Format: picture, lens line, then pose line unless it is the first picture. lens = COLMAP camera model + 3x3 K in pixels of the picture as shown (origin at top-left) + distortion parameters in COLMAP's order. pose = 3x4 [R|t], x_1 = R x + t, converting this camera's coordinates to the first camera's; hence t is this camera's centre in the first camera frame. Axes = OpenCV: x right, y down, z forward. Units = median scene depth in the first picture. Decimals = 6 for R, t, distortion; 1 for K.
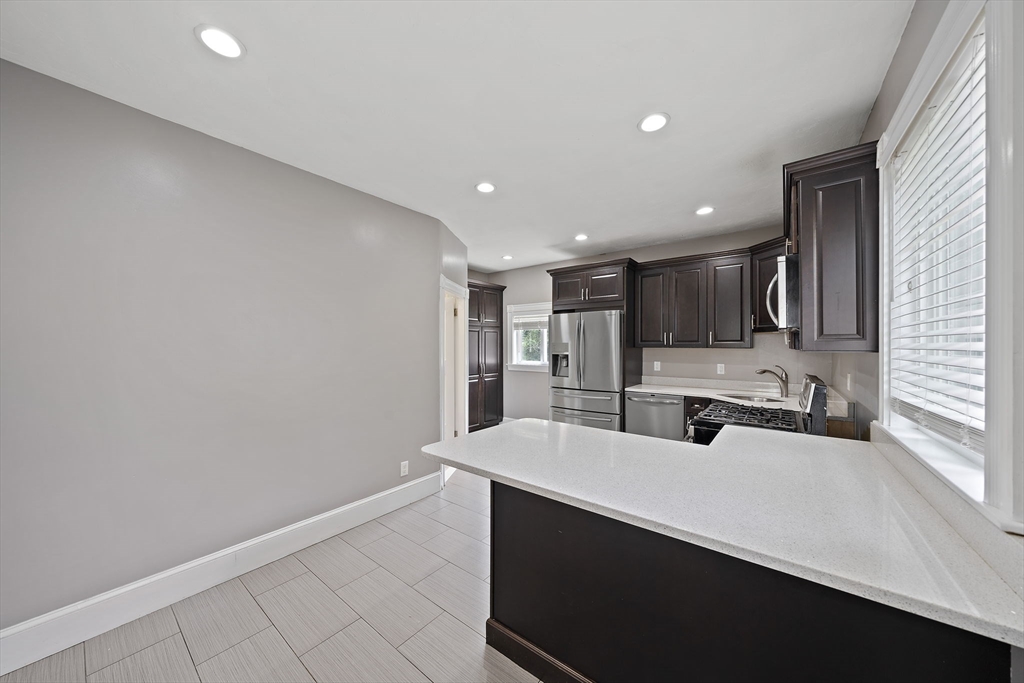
lens RADIAL K [[352.5, 0, 502.5], [0, 352.5, 344.2], [0, 0, 1]] dist [-0.004951, -0.000174]
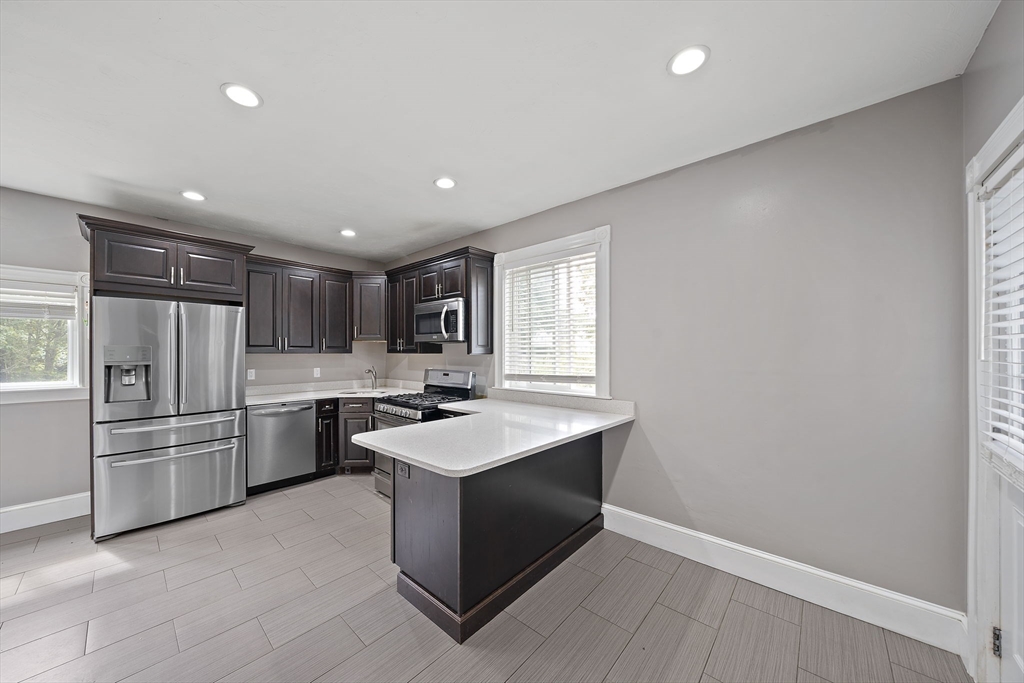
lens RADIAL K [[352.5, 0, 505.8], [0, 352.5, 353.0], [0, 0, 1]] dist [-0.004951, -0.000174]
pose [[0.062950, -0.003622, 0.998010, -0.421050], [-0.005335, 0.999978, 0.003965, 0.002220], [-0.998002, -0.005574, 0.062930, 0.326750]]
